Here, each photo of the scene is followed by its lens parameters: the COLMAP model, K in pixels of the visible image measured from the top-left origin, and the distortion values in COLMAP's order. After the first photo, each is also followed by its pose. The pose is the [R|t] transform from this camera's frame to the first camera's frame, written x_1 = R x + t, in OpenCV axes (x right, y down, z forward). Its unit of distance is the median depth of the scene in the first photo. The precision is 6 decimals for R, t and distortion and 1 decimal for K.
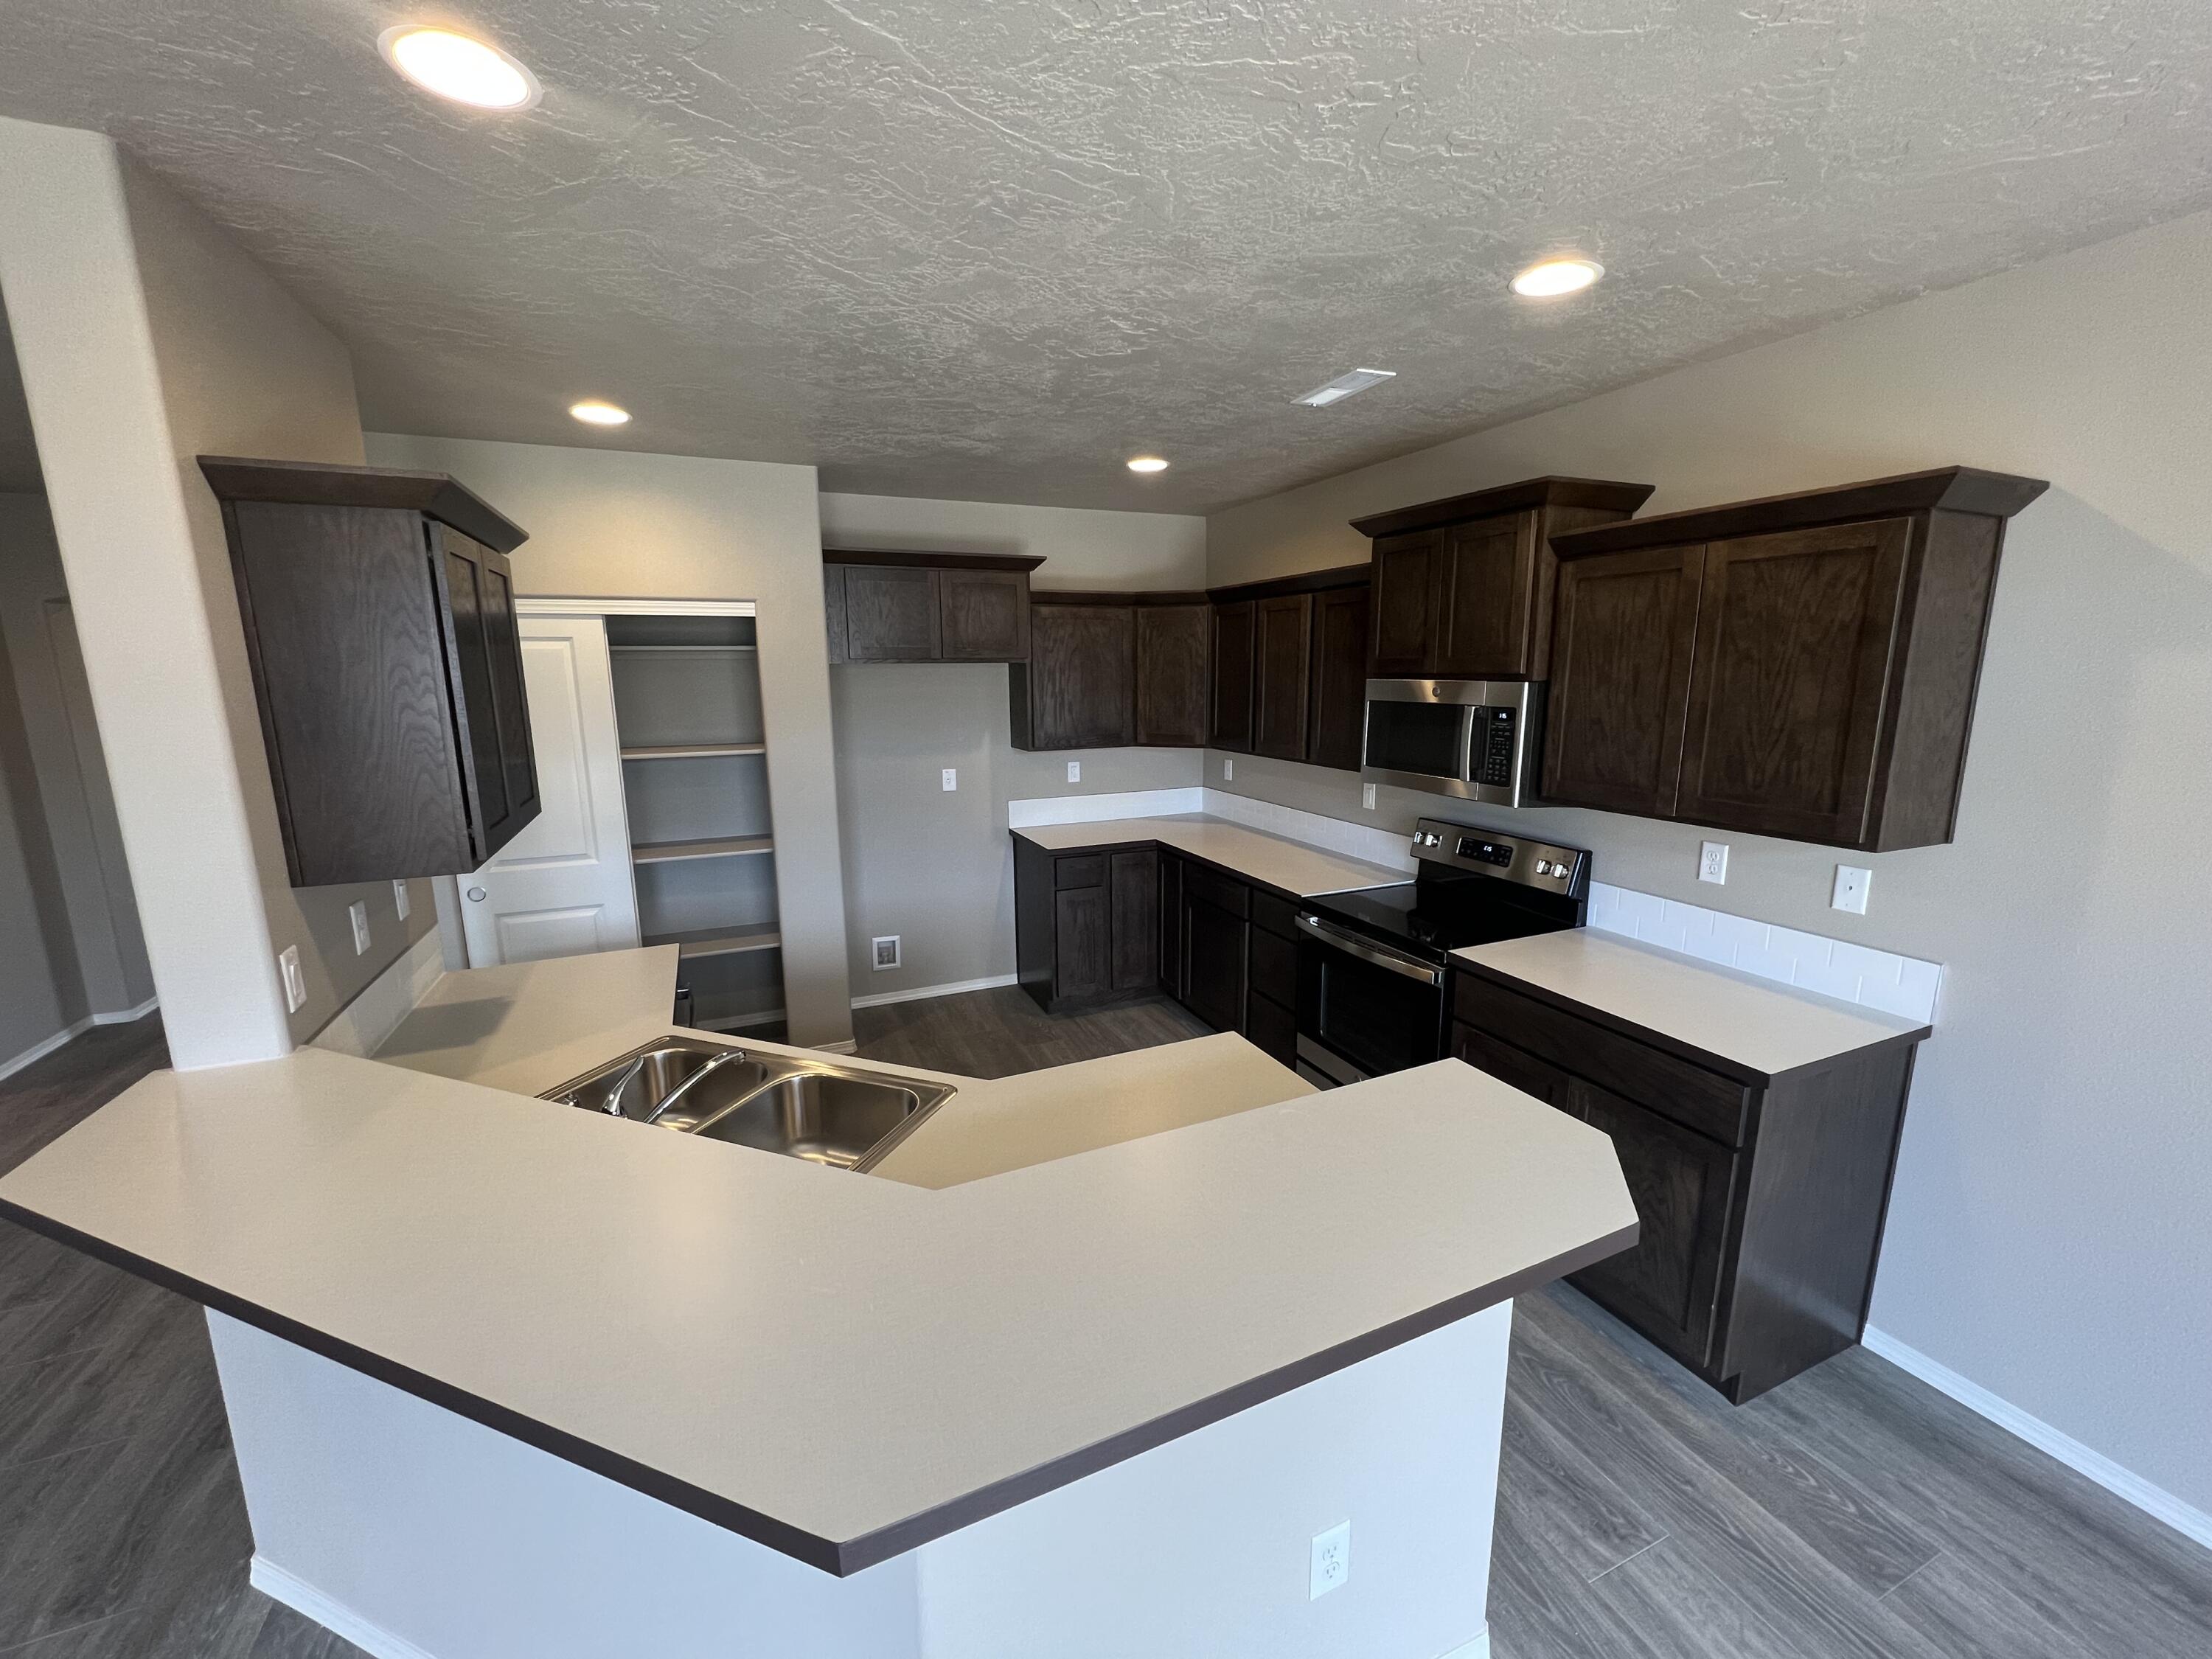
lens RADIAL K [[877.1, 0, 1113.1], [0, 877.1, 833.0], [0, 0, 1]] dist [-0.002149, -0.000294]
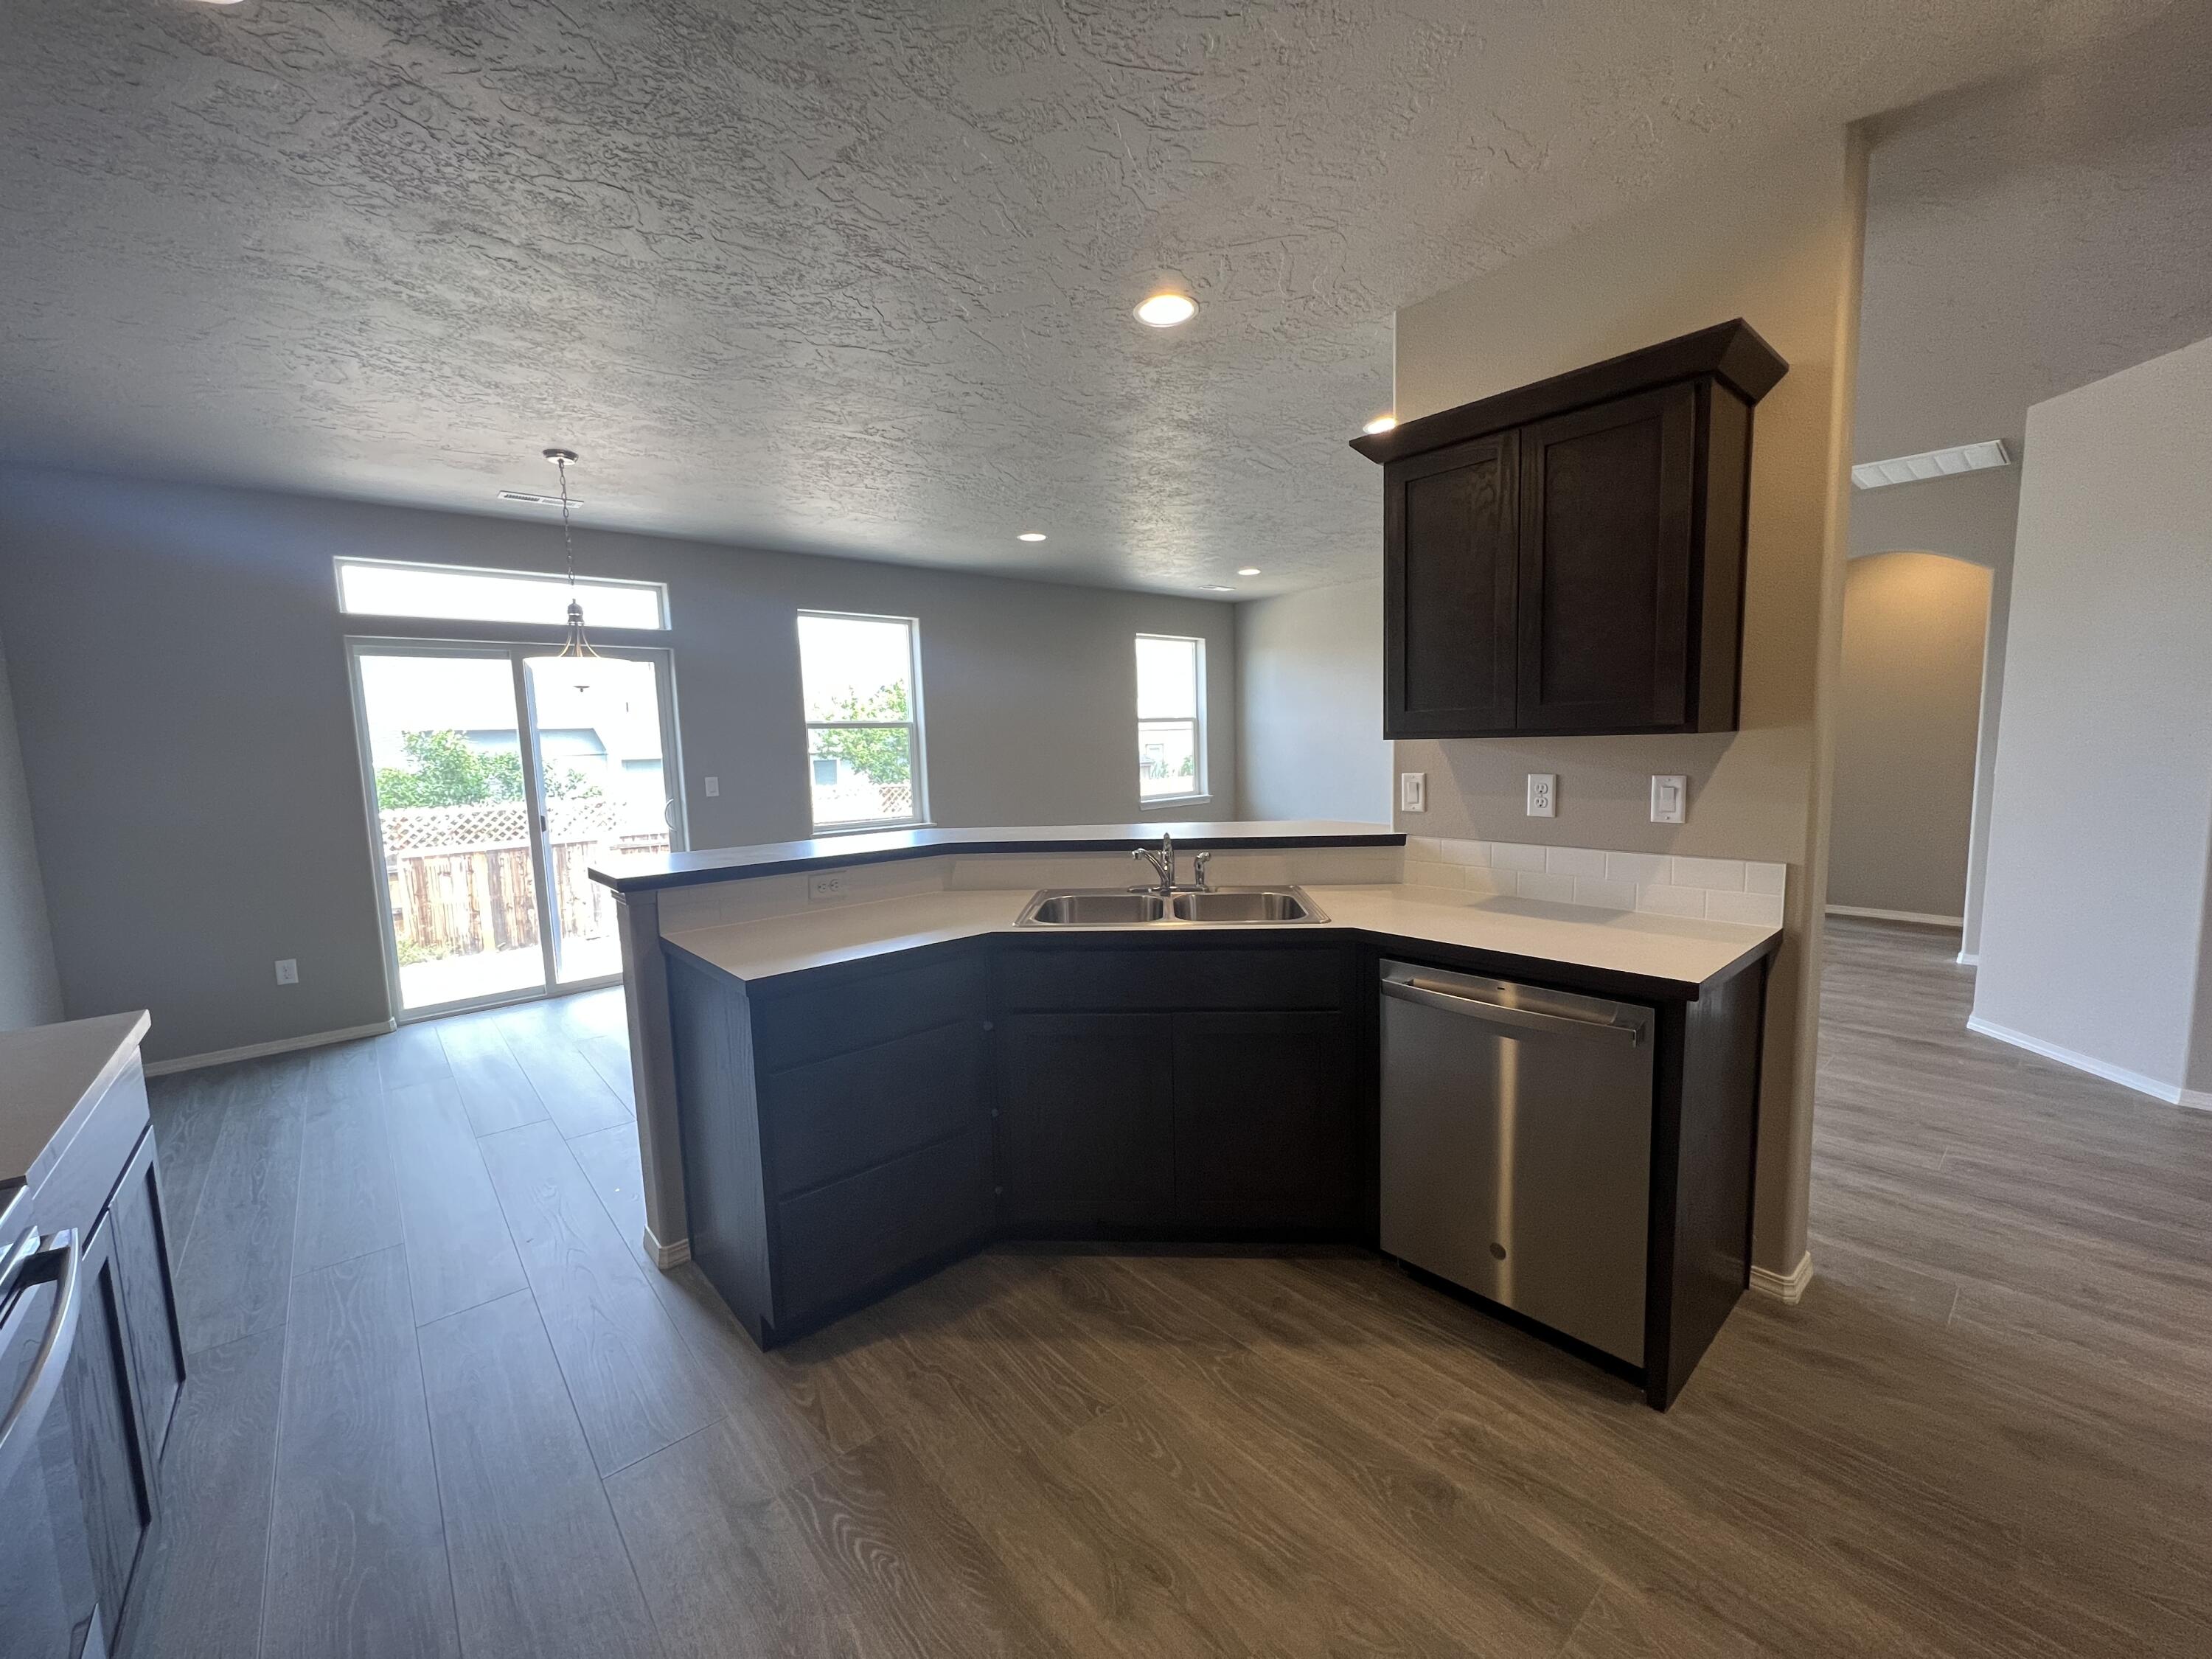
lens RADIAL K [[881.8, 0, 1106.5], [0, 881.8, 836.2], [0, 0, 1]] dist [0.003359, 0.000755]
pose [[-0.953073, 0.066577, -0.295328, 0.031301], [-0.022651, 0.957103, 0.288862, -0.100905], [0.301891, 0.281997, -0.910681, 1.145305]]
